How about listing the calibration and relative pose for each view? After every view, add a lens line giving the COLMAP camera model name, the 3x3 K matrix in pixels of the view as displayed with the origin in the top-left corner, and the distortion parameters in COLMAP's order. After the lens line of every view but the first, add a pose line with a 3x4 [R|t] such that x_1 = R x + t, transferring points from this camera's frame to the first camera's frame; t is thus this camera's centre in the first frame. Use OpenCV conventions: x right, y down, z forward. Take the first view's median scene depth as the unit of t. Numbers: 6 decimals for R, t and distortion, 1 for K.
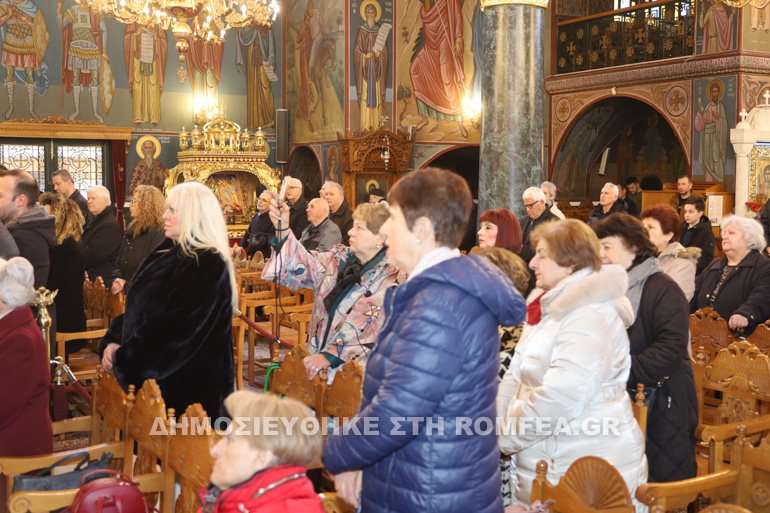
lens RADIAL K [[1027.5, 0, 385.0], [0, 1027.5, 256.5], [0, 0, 1]] dist [0.003199, 0.056121]
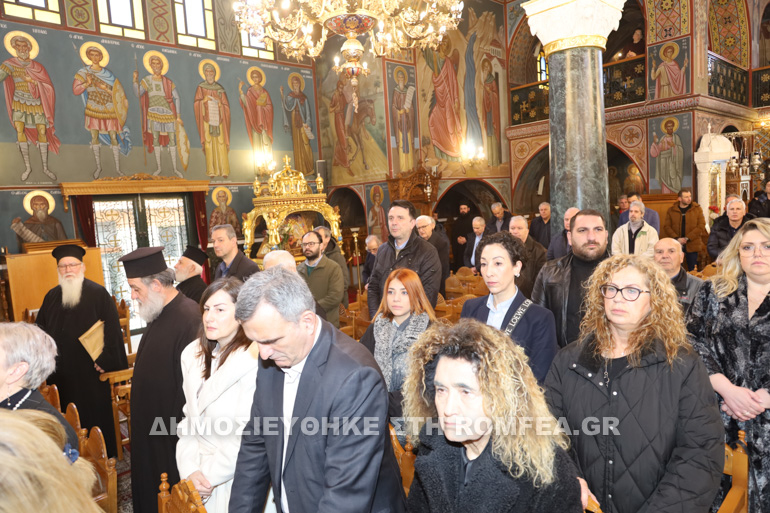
lens RADIAL K [[510.9, 0, 385.0], [0, 510.9, 256.5], [0, 0, 1]] dist [0.009121, -0.000158]
pose [[0.974653, -0.089787, 0.204916, -0.177928], [0.084499, 0.995829, 0.034426, -0.041304], [-0.207152, -0.016238, 0.978174, 0.381722]]
